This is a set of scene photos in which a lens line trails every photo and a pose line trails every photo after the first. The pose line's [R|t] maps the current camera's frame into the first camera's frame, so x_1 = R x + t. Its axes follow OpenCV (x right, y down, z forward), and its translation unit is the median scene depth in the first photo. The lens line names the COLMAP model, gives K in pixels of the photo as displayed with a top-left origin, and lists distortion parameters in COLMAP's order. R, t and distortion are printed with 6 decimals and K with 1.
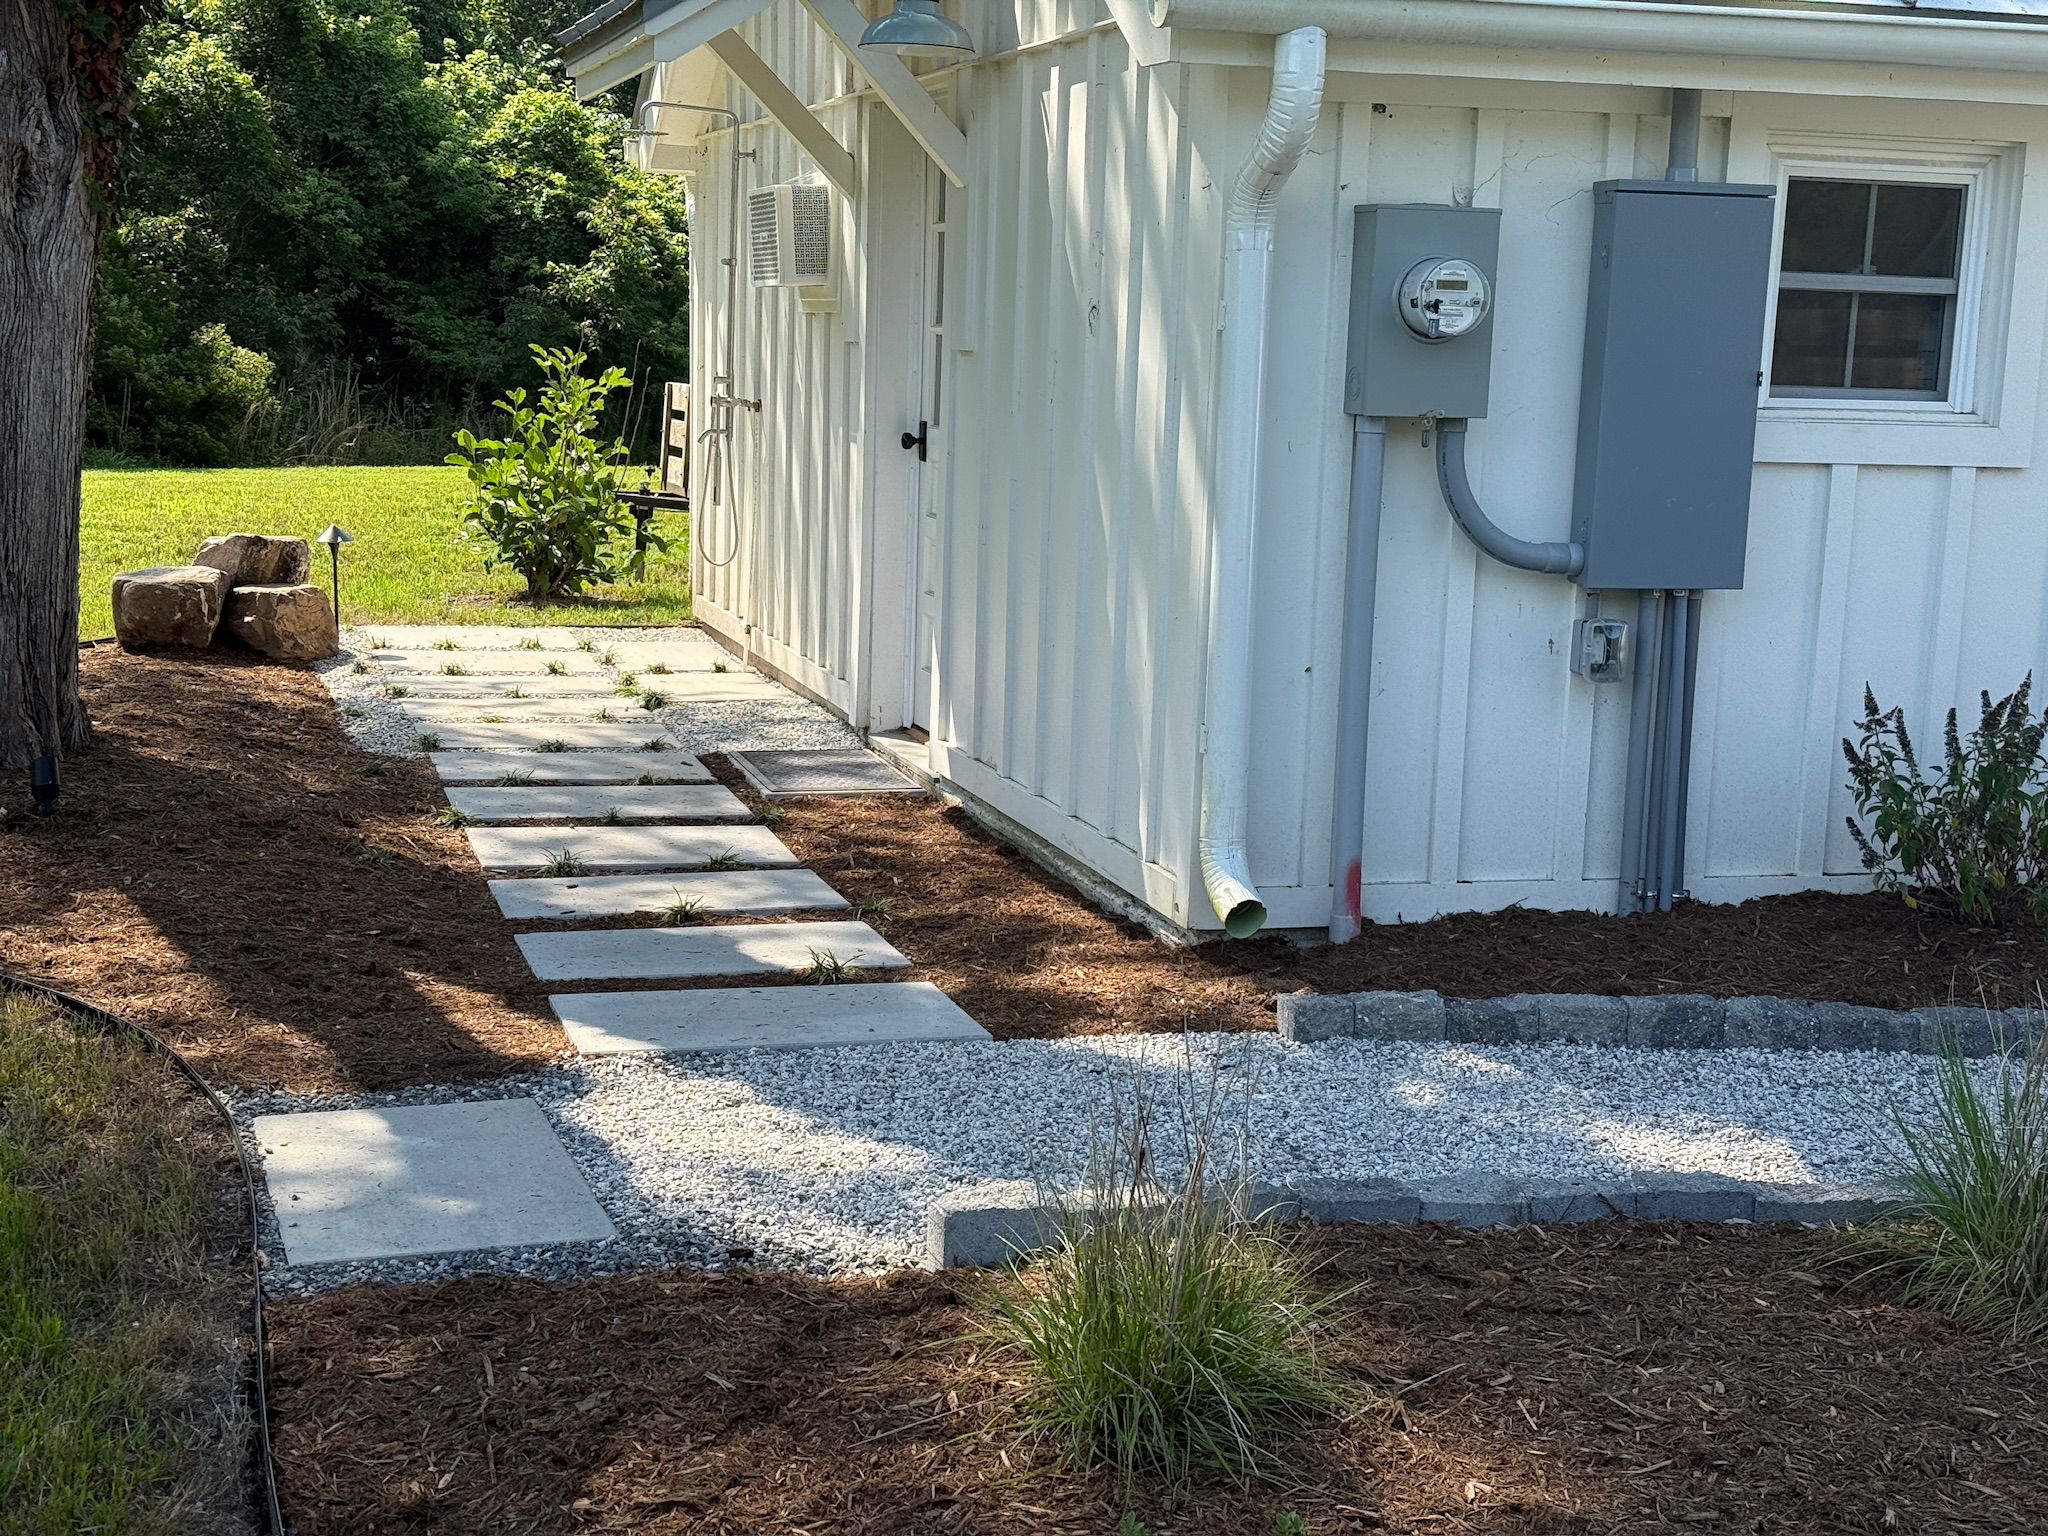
lens RADIAL K [[2859.1, 0, 1024.0], [0, 2859.1, 768.0], [0, 0, 1]] dist [0.029715, 0.041111]
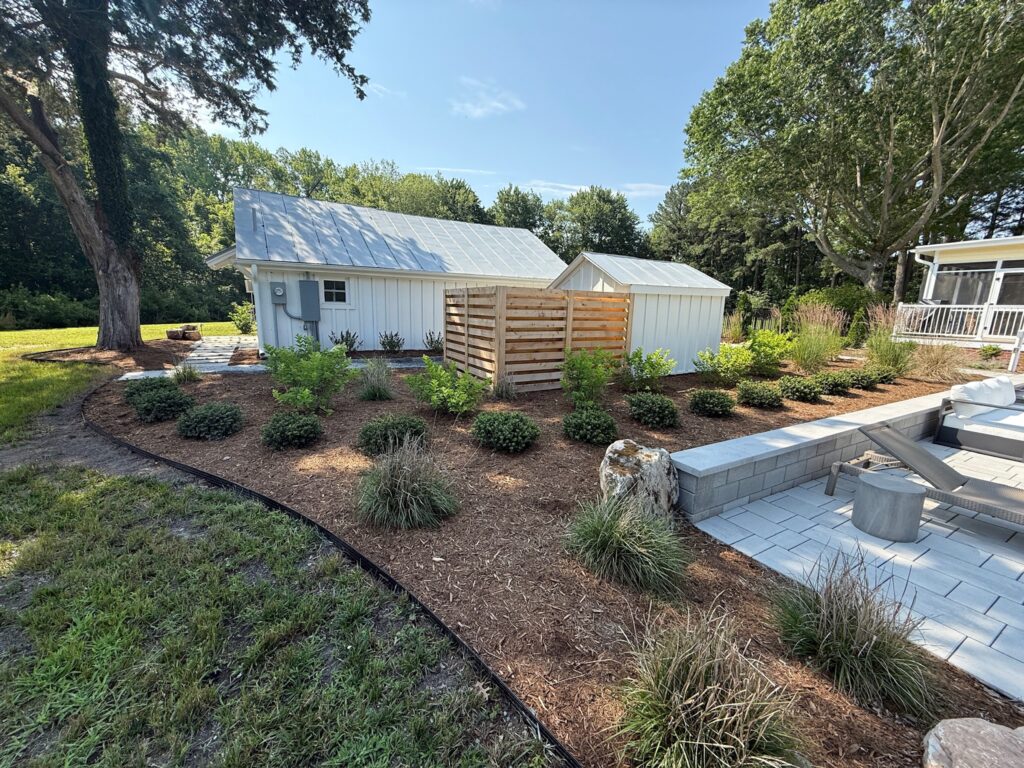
lens RADIAL K [[405.4, 0, 512.0], [0, 405.4, 384.0], [0, 0, 1]] dist [0.001275, 0.000092]
pose [[0.960203, -0.054284, 0.273977, 0.496036], [0.042235, 0.997871, 0.049692, 0.116561], [-0.276091, -0.036143, 0.960452, -0.571871]]
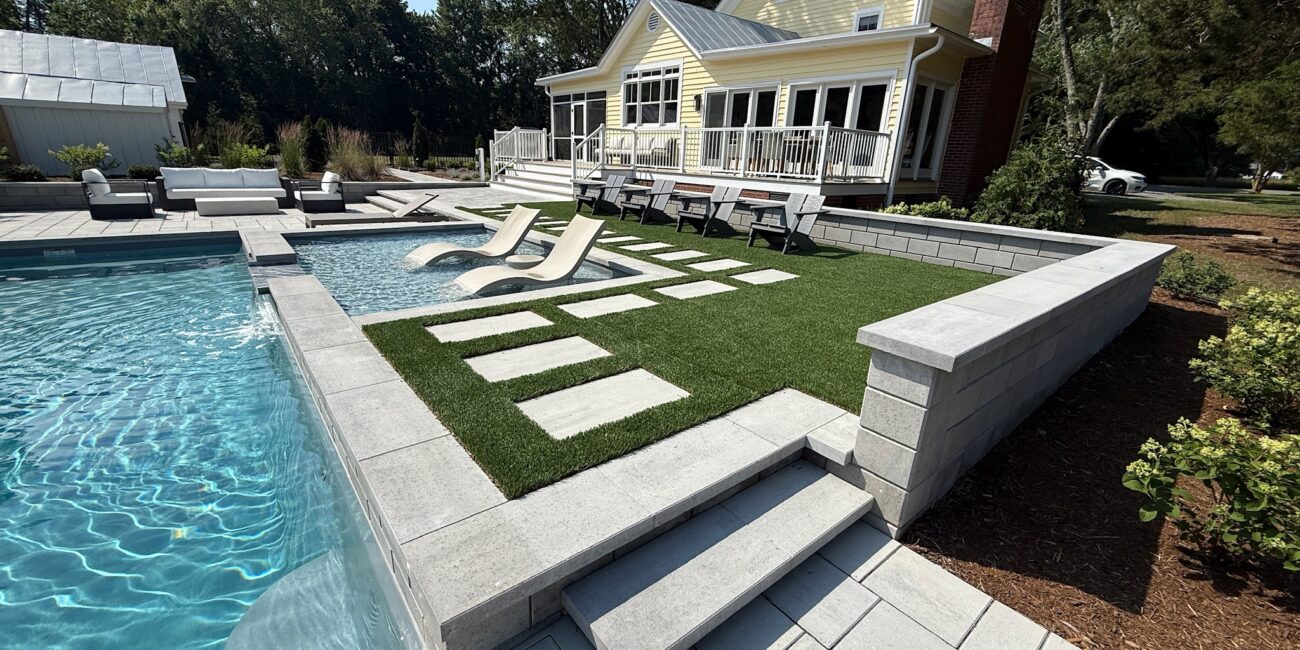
lens RADIAL K [[516.0, 0, 650.0], [0, 516.0, 325.0], [0, 0, 1]] dist [-0.007835, 0.005332]
pose [[0.901446, -0.130253, 0.412830, 2.353146], [0.053936, 0.980022, 0.191437, 0.487113], [-0.429518, -0.150303, 0.890463, -2.393730]]
